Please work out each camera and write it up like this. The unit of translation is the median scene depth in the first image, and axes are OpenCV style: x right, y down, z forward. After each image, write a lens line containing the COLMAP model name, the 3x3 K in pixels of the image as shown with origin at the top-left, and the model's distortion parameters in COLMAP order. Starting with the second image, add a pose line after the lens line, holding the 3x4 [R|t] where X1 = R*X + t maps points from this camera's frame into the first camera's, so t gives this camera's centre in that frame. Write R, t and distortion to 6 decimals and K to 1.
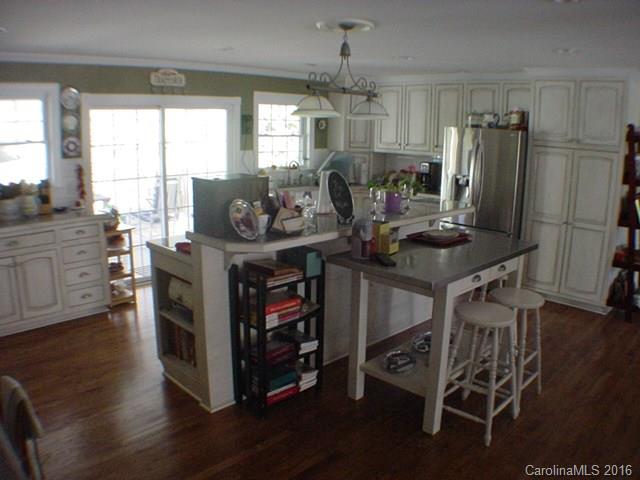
lens RADIAL K [[511.0, 0, 340.5], [0, 511.0, 241.0], [0, 0, 1]] dist [-0.282159, 0.146045]
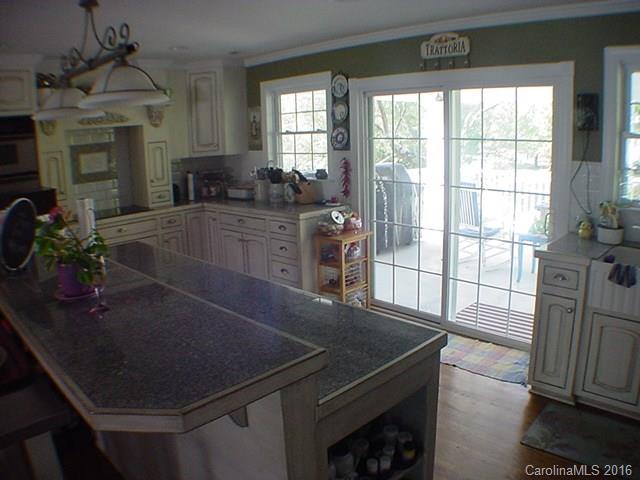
lens RADIAL K [[511.0, 0, 340.5], [0, 511.0, 241.0], [0, 0, 1]] dist [-0.282159, 0.146045]
pose [[-0.009807, 0.201658, -0.979407, 0.396313], [-0.187750, 0.961663, 0.199885, -0.185268], [0.982168, 0.185843, 0.028431, 0.911373]]
